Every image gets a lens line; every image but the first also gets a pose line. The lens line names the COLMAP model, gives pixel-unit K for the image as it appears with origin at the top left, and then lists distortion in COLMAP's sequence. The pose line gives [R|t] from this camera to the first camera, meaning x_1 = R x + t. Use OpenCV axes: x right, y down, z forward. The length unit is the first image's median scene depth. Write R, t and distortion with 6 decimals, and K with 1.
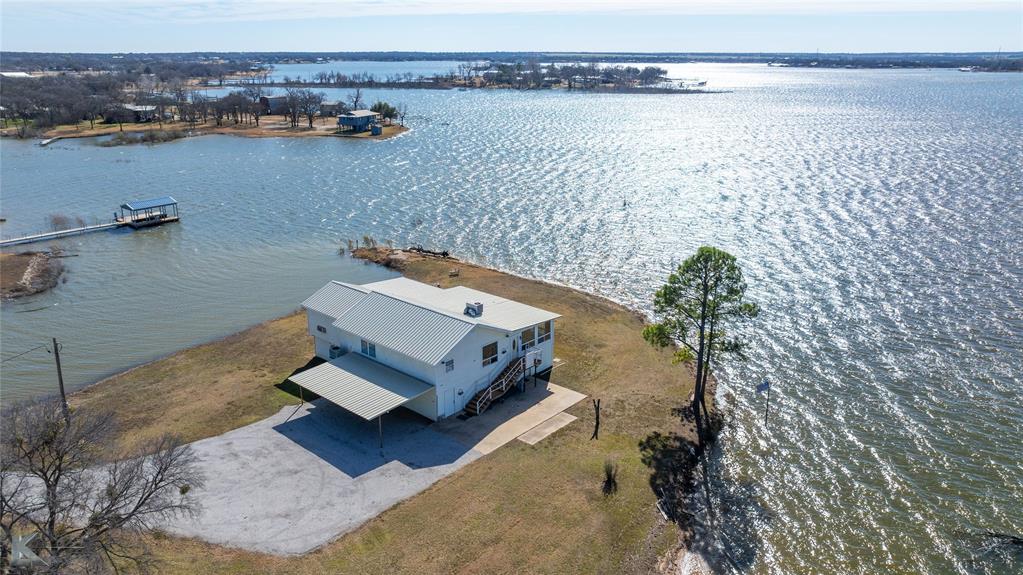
lens RADIAL K [[721.9, 0, 511.5], [0, 721.9, 287.5], [0, 0, 1]] dist [-0.006951, 0.001414]
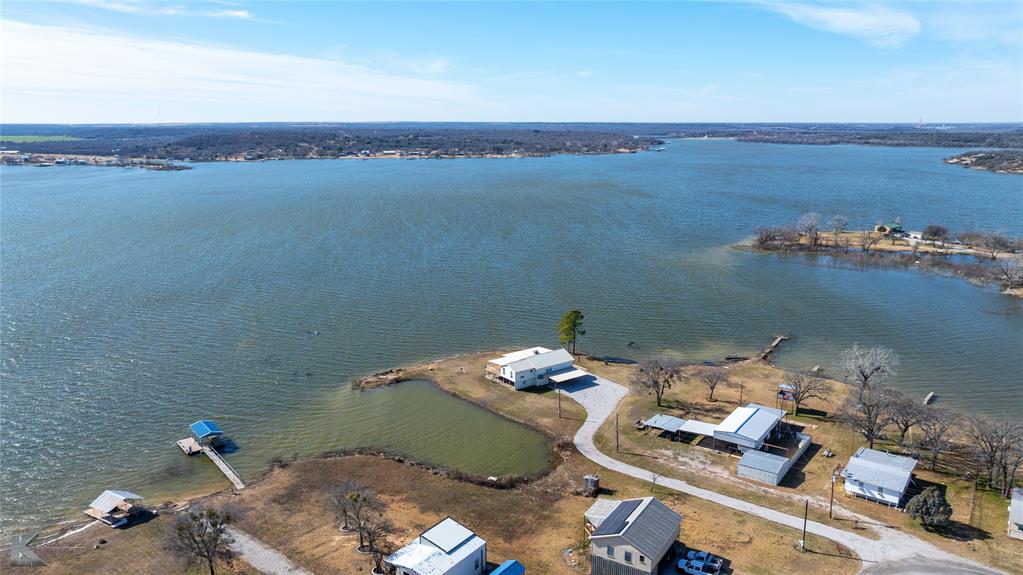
lens RADIAL K [[717.9, 0, 511.5], [0, 717.9, 287.5], [0, 0, 1]] dist [-0.008197, -0.000865]
pose [[0.214336, -0.212548, 0.953354, -3.337421], [0.301867, 0.942670, 0.142300, -0.793523], [-0.928944, 0.257286, 0.266210, 0.235290]]
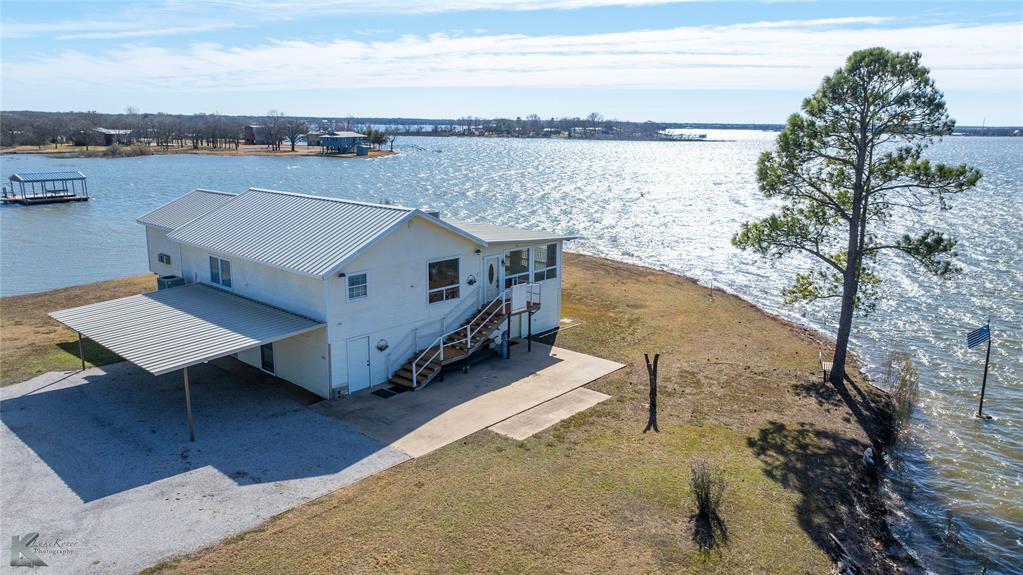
lens RADIAL K [[721.9, 0, 511.5], [0, 721.9, 287.5], [0, 0, 1]] dist [-0.006951, 0.001414]
pose [[0.999930, 0.011561, 0.002348, 0.019606], [-0.011333, 0.996659, -0.080890, 0.145920], [-0.003276, 0.080858, 0.996720, 0.489711]]
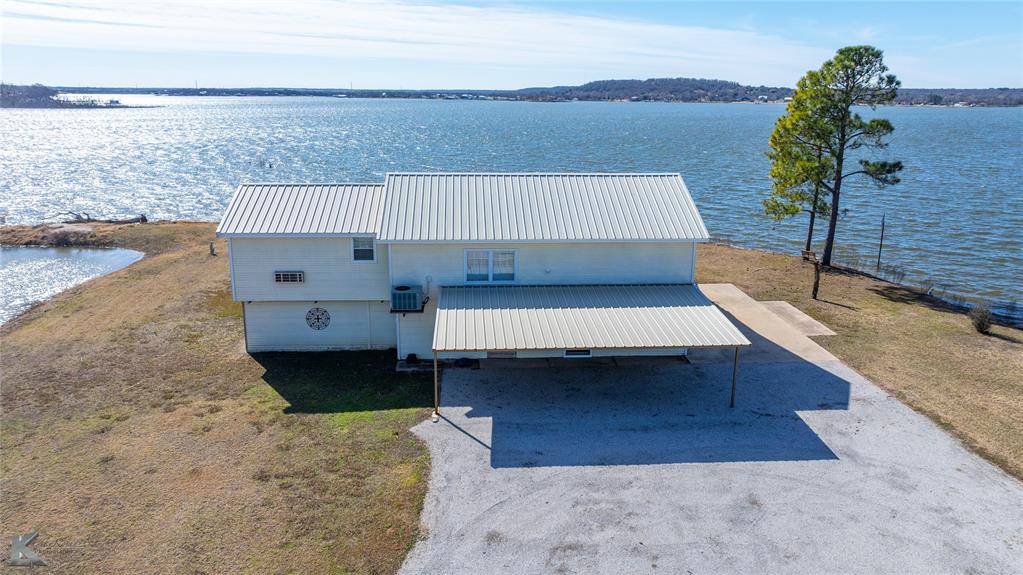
lens RADIAL K [[721.9, 0, 511.5], [0, 721.9, 287.5], [0, 0, 1]] dist [-0.006951, 0.001414]
pose [[0.694042, -0.180738, 0.696878, -0.553365], [0.207210, 0.977164, 0.047064, 0.083587], [-0.689471, 0.111735, 0.715643, 0.690202]]
